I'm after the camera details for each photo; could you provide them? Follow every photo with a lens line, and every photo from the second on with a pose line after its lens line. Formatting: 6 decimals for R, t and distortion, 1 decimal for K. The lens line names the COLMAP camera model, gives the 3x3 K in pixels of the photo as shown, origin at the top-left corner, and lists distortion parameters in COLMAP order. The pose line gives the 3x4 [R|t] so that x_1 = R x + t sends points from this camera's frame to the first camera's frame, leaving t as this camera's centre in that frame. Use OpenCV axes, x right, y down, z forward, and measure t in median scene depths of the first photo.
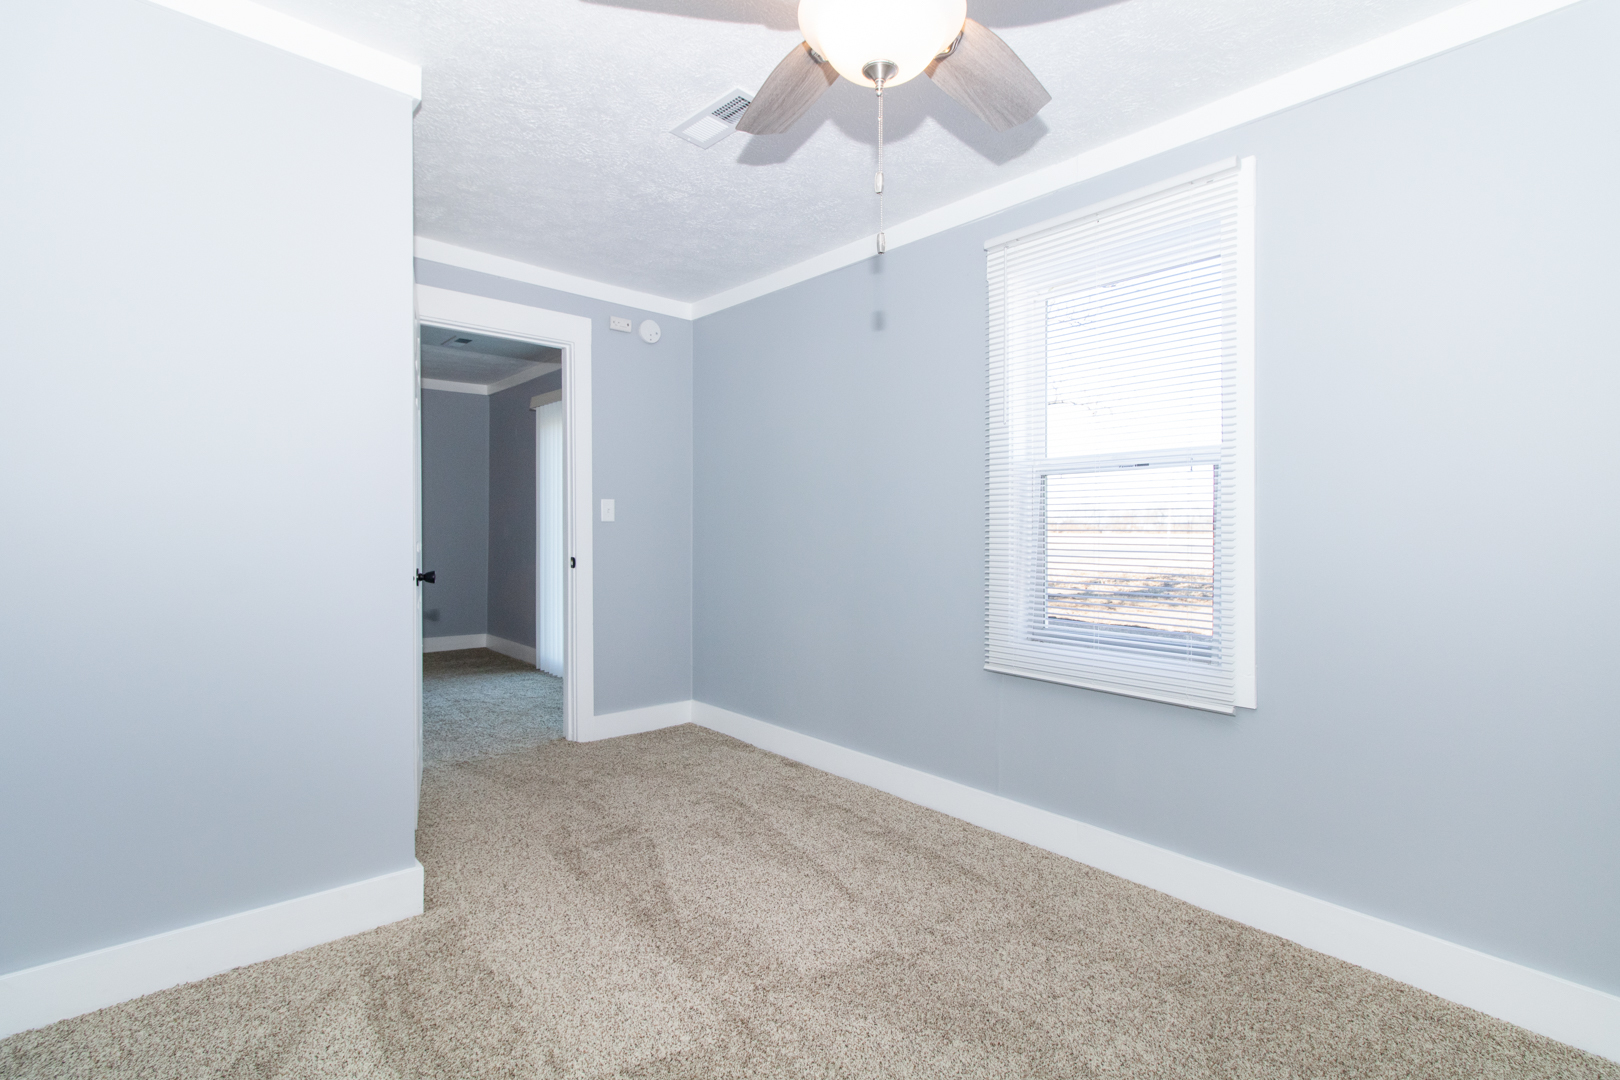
lens RADIAL K [[751.9, 0, 833.1], [0, 751.9, 523.3], [0, 0, 1]] dist [0.003151, 0.000913]
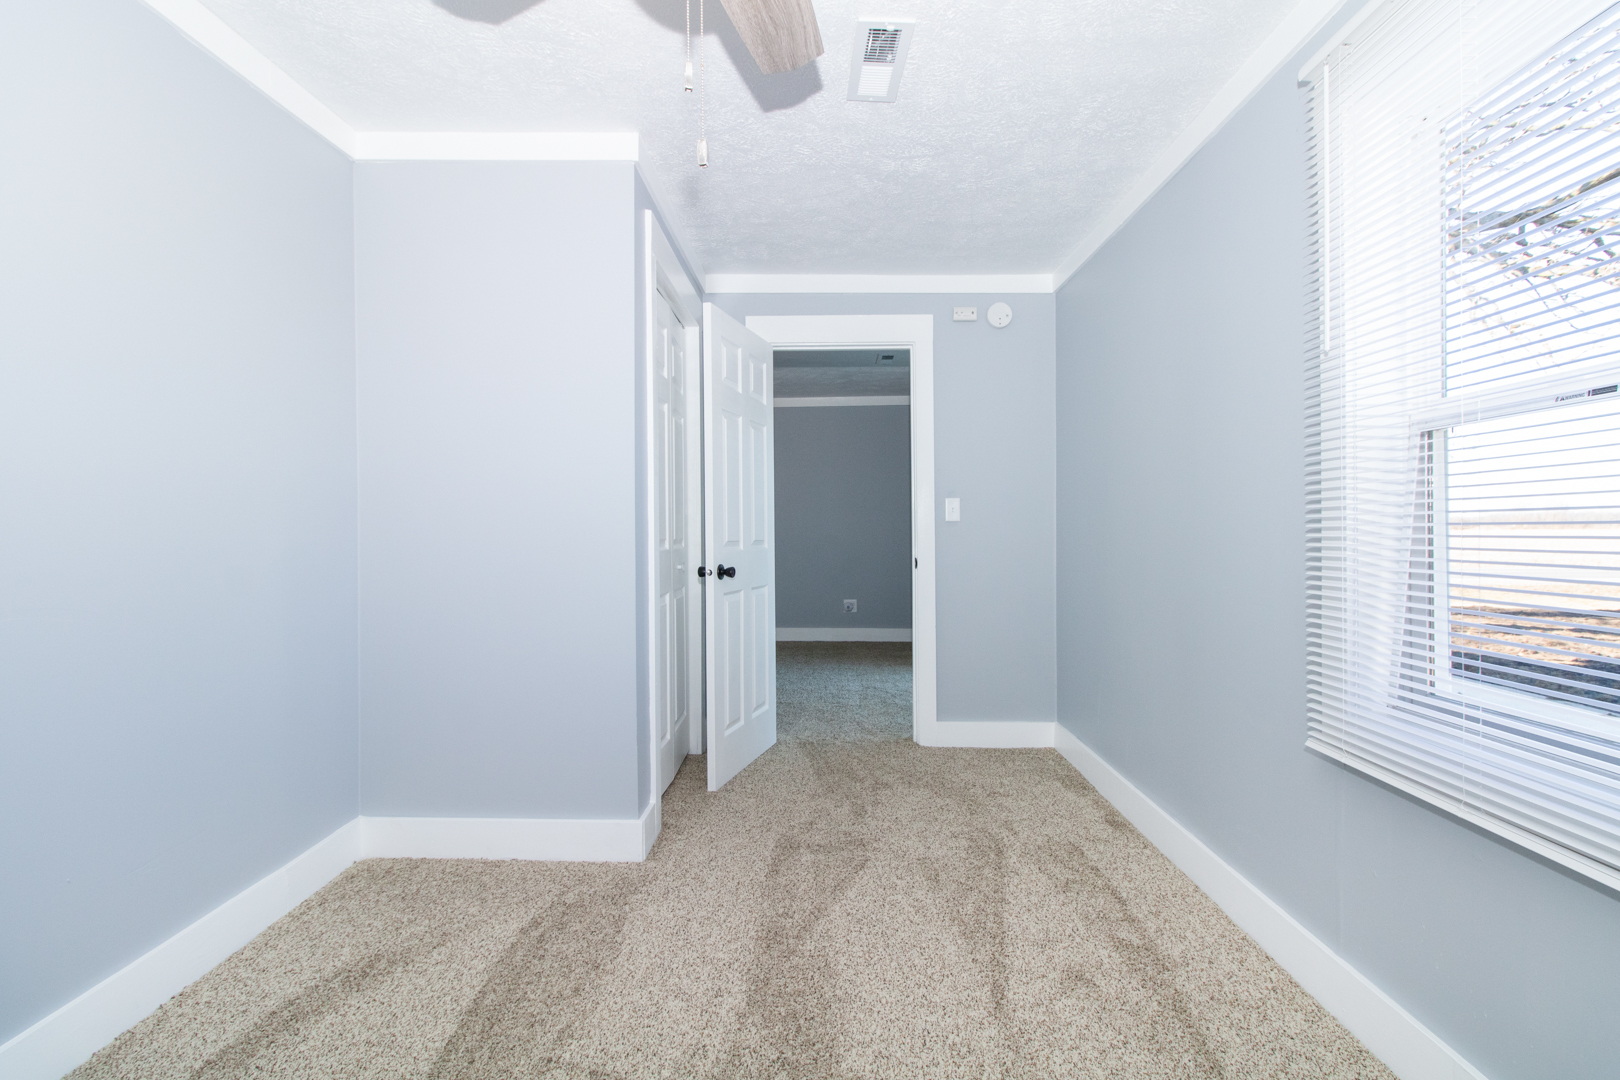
lens RADIAL K [[751.9, 0, 814.4], [0, 751.9, 528.5], [0, 0, 1]] dist [0.003151, 0.000913]
pose [[0.722454, -0.010488, -0.691339, 0.314370], [0.014726, 0.999892, 0.000220, 0.004624], [0.691262, -0.010340, 0.722530, 0.241485]]
